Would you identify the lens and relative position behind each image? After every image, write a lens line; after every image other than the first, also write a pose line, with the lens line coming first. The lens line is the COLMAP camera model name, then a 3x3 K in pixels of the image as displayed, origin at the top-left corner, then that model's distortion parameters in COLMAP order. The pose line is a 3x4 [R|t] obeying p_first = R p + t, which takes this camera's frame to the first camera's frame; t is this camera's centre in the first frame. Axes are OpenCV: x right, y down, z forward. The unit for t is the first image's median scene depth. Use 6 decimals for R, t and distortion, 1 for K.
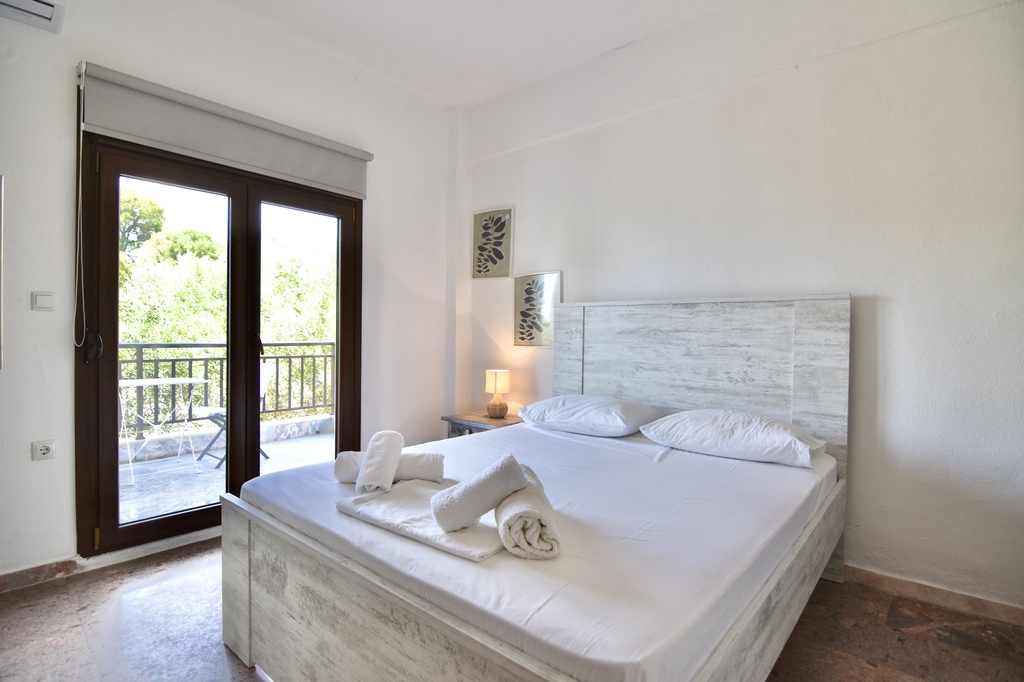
lens RADIAL K [[506.9, 0, 513.6], [0, 506.9, 340.0], [0, 0, 1]] dist [0.000247, -0.014413]
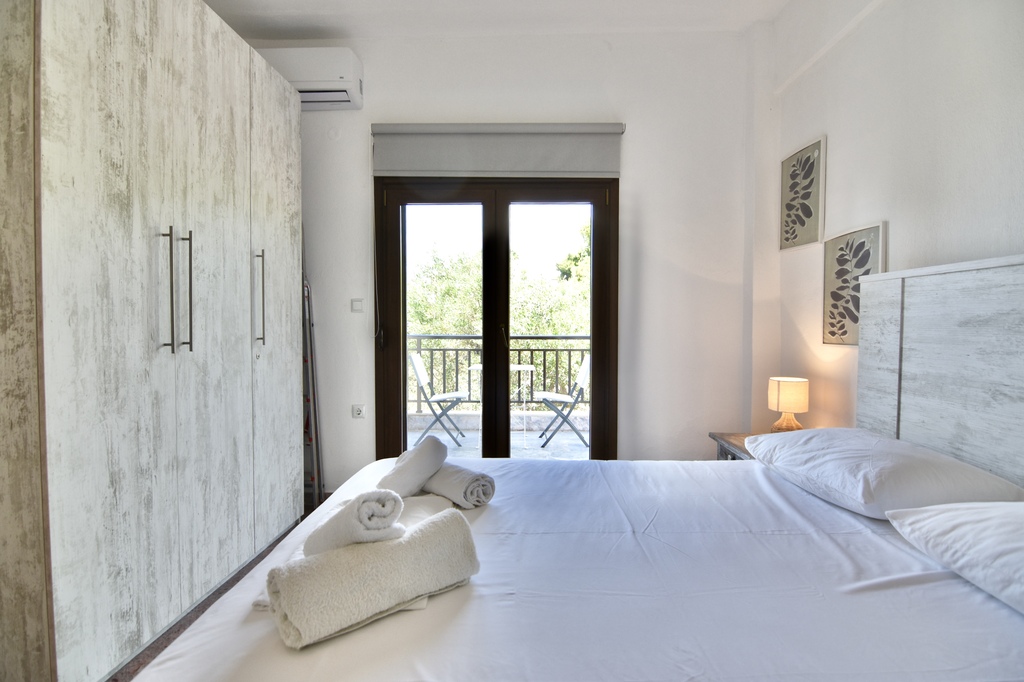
lens RADIAL K [[506.9, 0, 513.6], [0, 506.9, 340.0], [0, 0, 1]] dist [0.000247, -0.014413]
pose [[0.631629, 0.015262, -0.775120, 0.287970], [-0.003977, 0.999857, 0.016446, -0.003490], [0.775260, -0.007305, 0.631600, 0.287627]]
